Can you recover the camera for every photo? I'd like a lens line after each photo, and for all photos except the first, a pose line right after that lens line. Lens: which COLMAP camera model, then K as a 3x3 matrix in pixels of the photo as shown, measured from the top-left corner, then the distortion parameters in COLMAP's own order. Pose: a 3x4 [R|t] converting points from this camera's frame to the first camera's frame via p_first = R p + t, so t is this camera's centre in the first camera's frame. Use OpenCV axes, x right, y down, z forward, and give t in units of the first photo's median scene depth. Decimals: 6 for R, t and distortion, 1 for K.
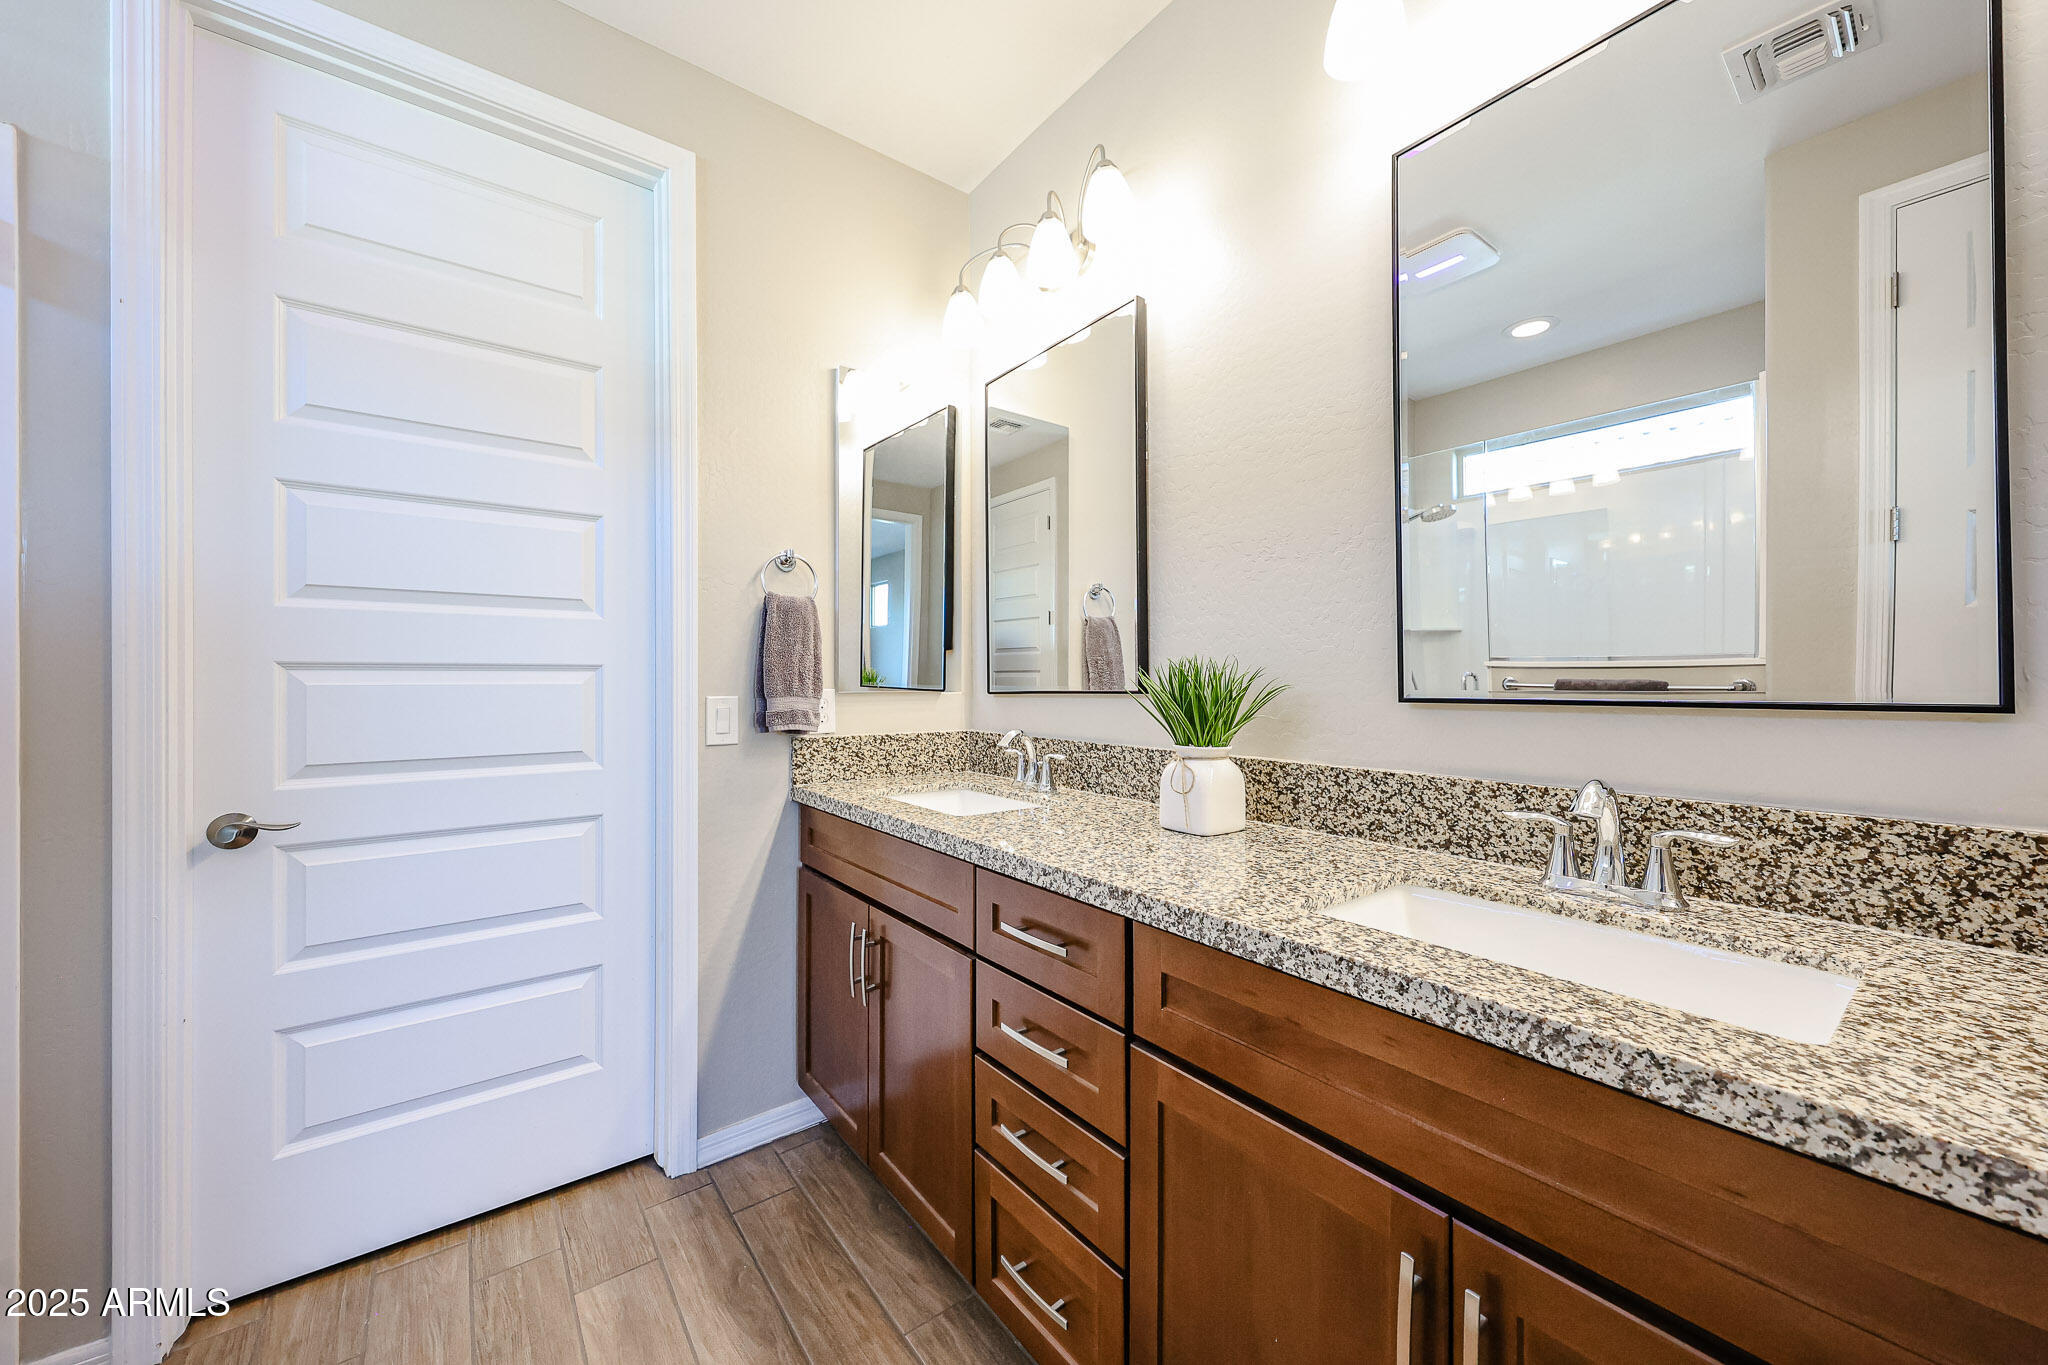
lens RADIAL K [[747.4, 0, 1020.8], [0, 747.4, 677.2], [0, 0, 1]] dist [0.000144, -0.000085]
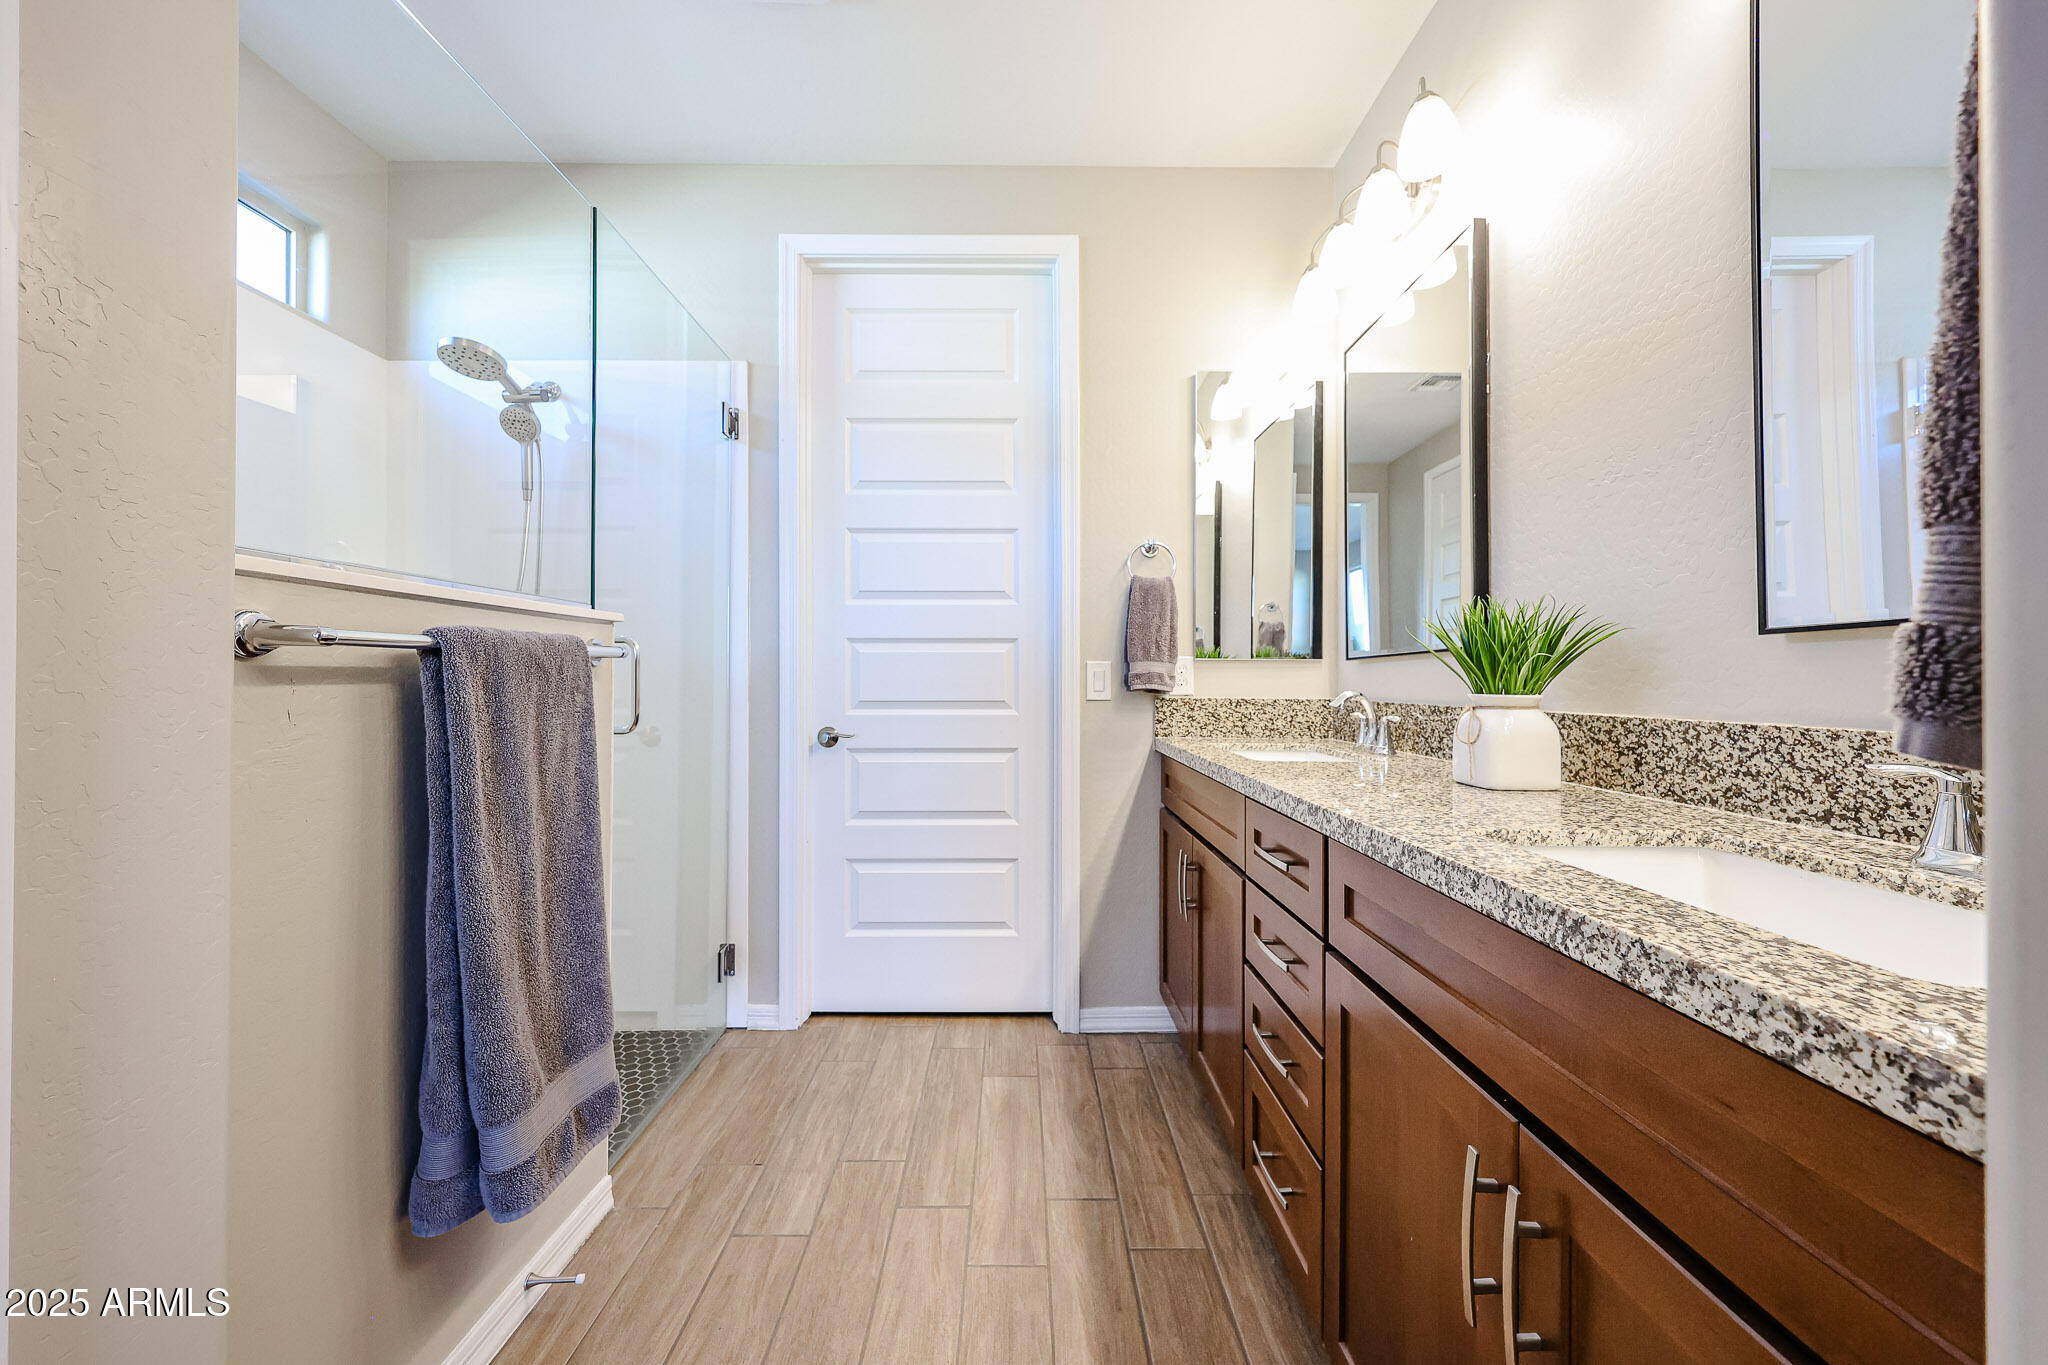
lens RADIAL K [[727.4, 0, 1015.8], [0, 727.4, 676.1], [0, 0, 1]] dist [0.001267, 0.000152]
pose [[0.798730, -0.000205, -0.601690, 0.333701], [0.000217, 1.000000, -0.000053, 0.075333], [0.601690, -0.000088, 0.798730, -0.081519]]
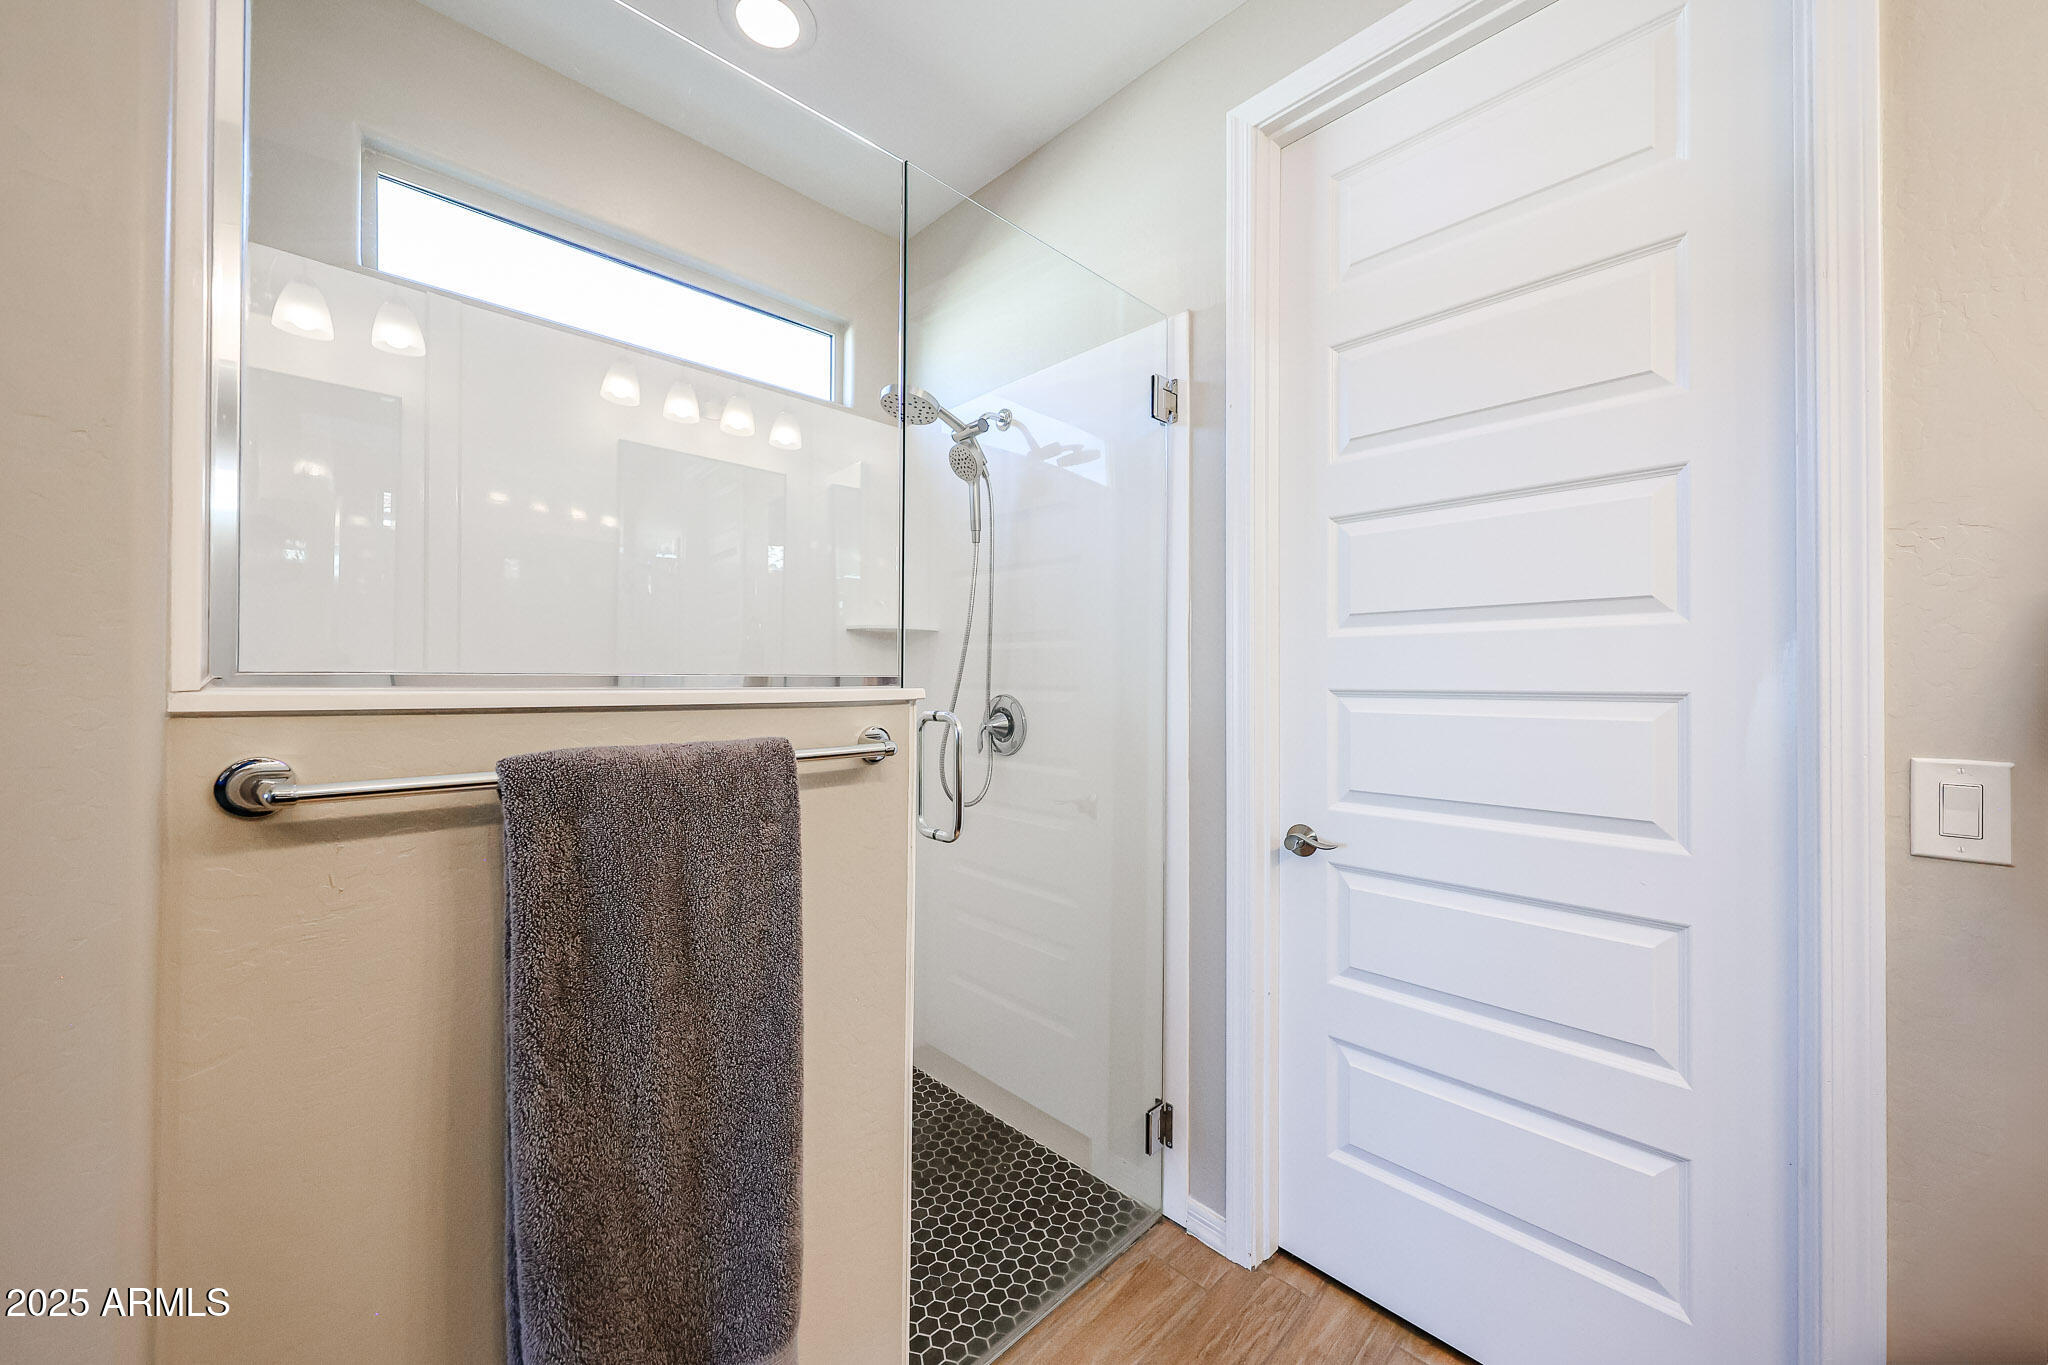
lens RADIAL K [[747.4, 0, 1020.8], [0, 747.4, 677.2], [0, 0, 1]] dist [0.000144, -0.000085]
pose [[0.128241, -0.004517, -0.991733, 0.007075], [0.000122, 0.999990, -0.004539, -0.039431], [0.991743, 0.000461, 0.128240, 0.501067]]
